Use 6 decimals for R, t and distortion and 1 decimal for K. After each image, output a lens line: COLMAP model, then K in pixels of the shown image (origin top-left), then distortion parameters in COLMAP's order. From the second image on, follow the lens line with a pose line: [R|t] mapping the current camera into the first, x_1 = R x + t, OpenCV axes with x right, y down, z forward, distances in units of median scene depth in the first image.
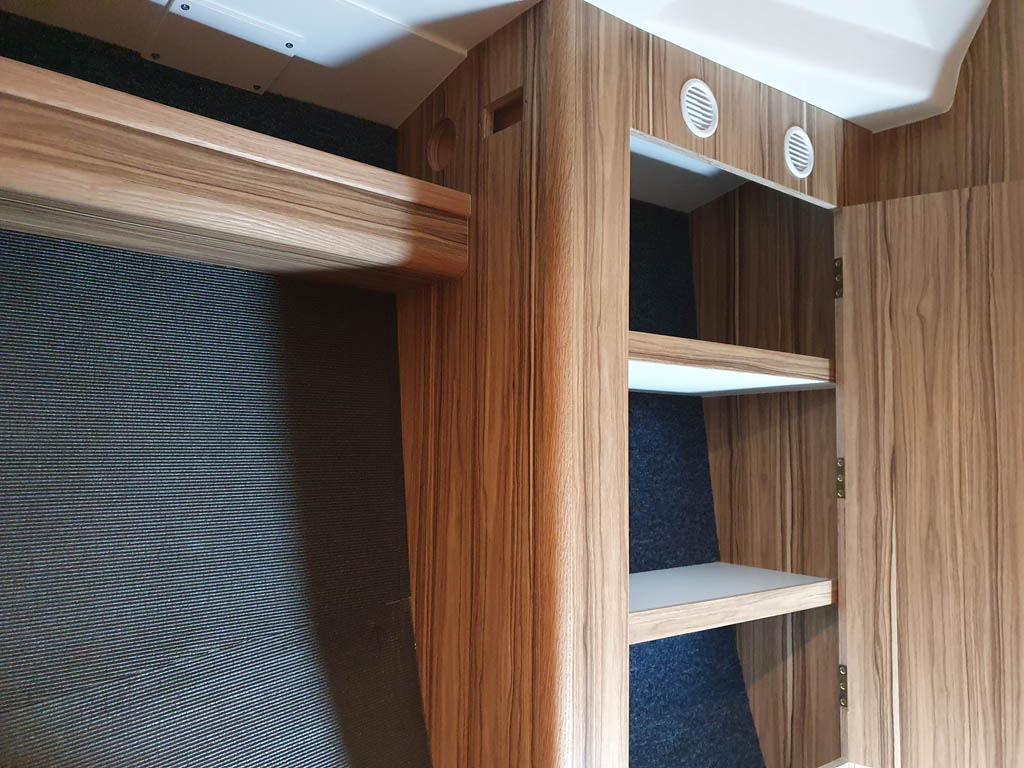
lens RADIAL K [[790.4, 0, 519.6], [0, 790.4, 387.3], [0, 0, 1]] dist [0.054194, -0.052394]
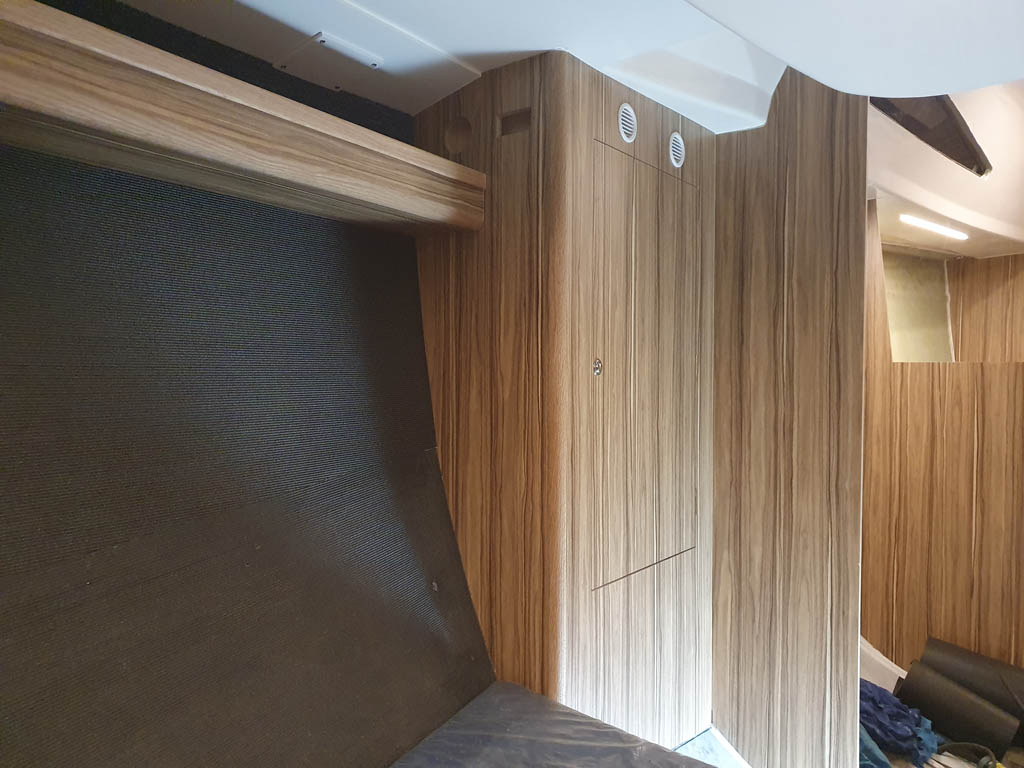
lens RADIAL K [[779.9, 0, 512.0], [0, 779.9, 384.0], [0, 0, 1]] dist [0.006321, 0.001044]
pose [[0.971500, -0.004624, 0.236995, -0.380015], [-0.016782, 0.995959, 0.088225, 0.018023], [-0.236446, -0.089688, 0.967497, -0.475722]]
